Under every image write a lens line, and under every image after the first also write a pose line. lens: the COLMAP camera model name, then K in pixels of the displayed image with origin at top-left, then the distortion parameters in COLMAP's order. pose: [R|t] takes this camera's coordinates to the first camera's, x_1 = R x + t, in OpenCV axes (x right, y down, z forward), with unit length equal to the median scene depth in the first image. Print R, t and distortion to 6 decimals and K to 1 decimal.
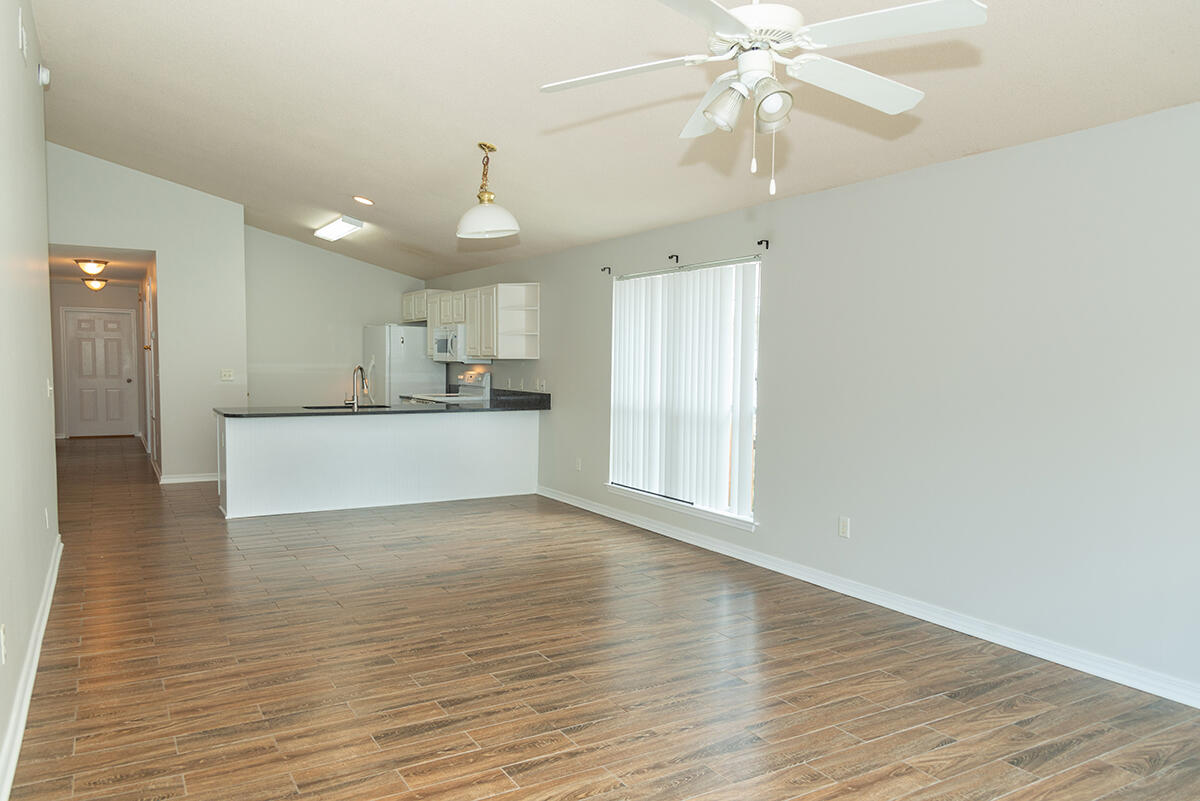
lens RADIAL K [[836.2, 0, 600.0], [0, 836.2, 400.5], [0, 0, 1]] dist [0.002461, 0.000005]
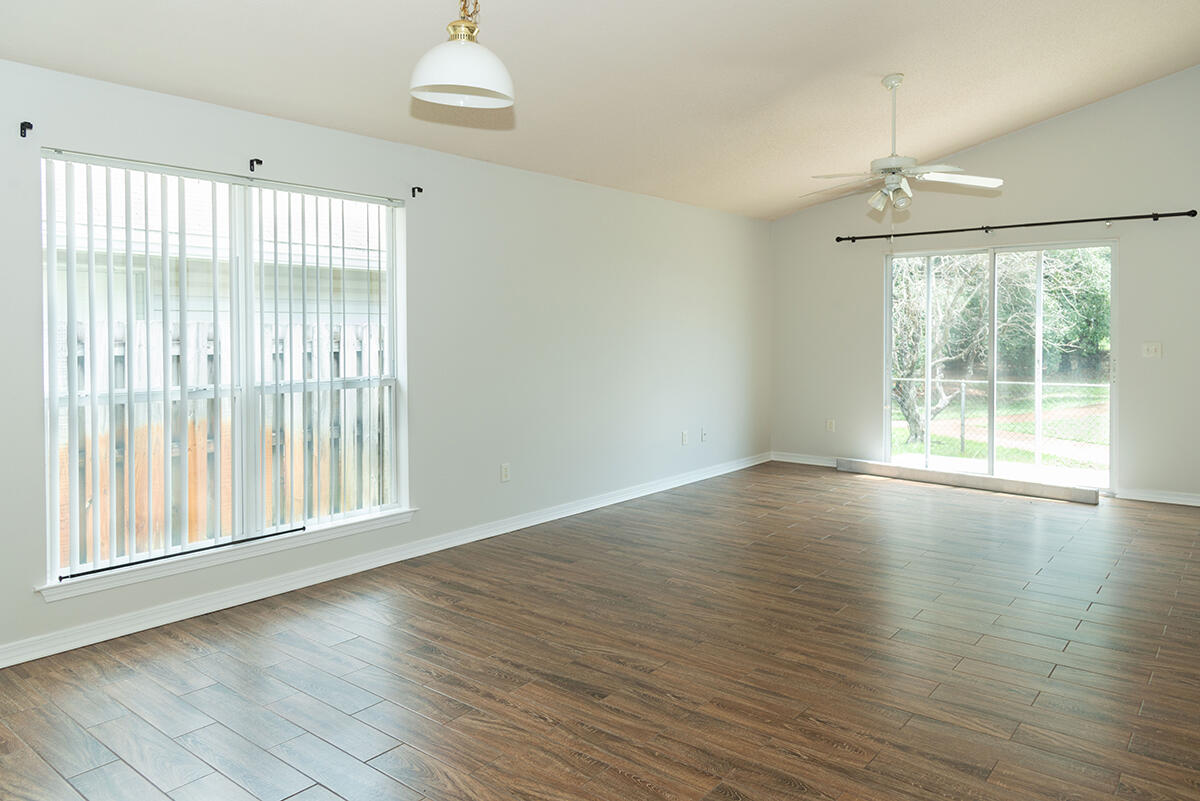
lens RADIAL K [[818.7, 0, 603.7], [0, 818.7, 367.4], [0, 0, 1]] dist [-0.000974, -0.002340]
pose [[-0.348583, -0.051533, 0.935860, -0.762233], [0.047433, 0.996238, 0.072525, -0.060833], [-0.936077, 0.069671, -0.344827, 1.239371]]
